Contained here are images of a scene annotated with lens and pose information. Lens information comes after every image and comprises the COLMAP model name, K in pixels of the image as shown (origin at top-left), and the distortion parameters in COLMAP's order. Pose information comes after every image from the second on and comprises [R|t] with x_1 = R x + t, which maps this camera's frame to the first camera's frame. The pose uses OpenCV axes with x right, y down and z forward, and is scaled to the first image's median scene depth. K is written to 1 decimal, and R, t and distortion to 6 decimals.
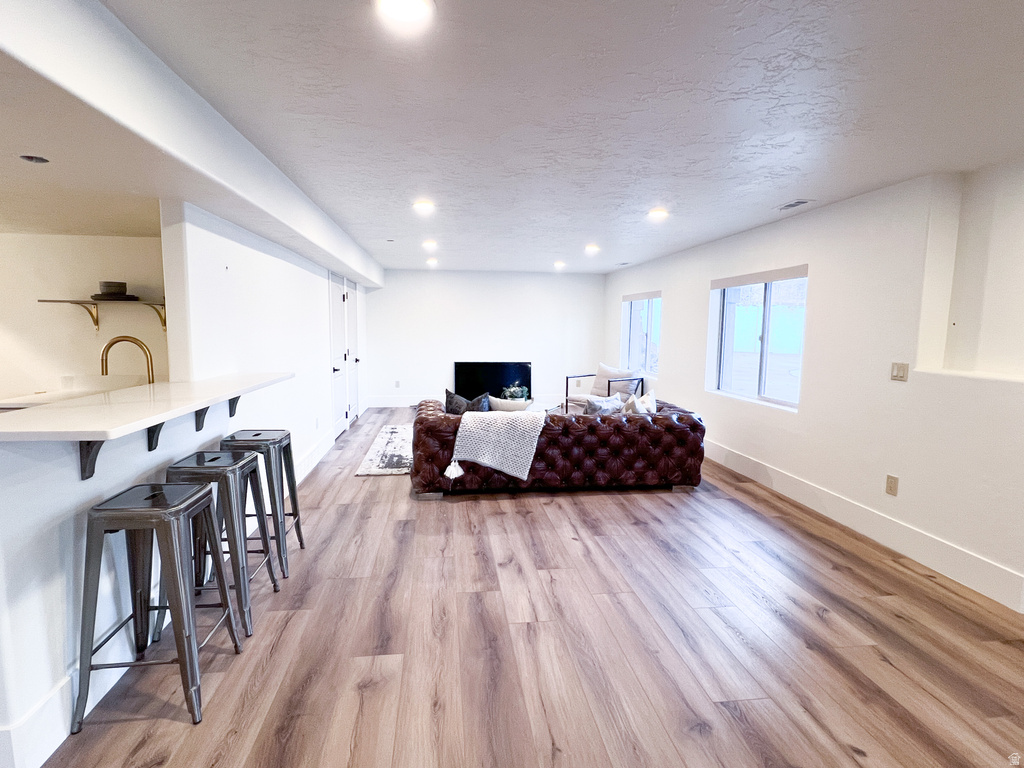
lens RADIAL K [[517.0, 0, 510.3], [0, 517.0, 388.5], [0, 0, 1]] dist [0.000345, -0.000361]
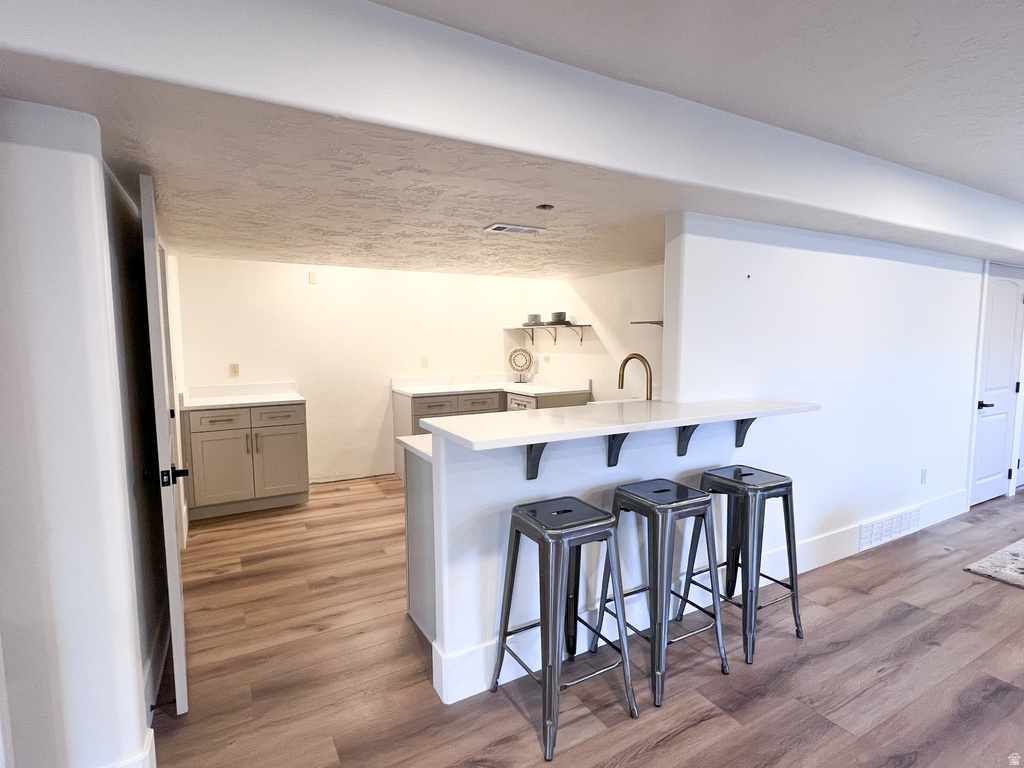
lens RADIAL K [[517.0, 0, 512.5], [0, 517.0, 386.6], [0, 0, 1]] dist [0.000345, -0.000361]
pose [[0.363600, 0.074564, -0.928566, 0.129822], [-0.104005, 0.993809, 0.039077, -0.043326], [0.925731, 0.082367, 0.369104, 0.334408]]
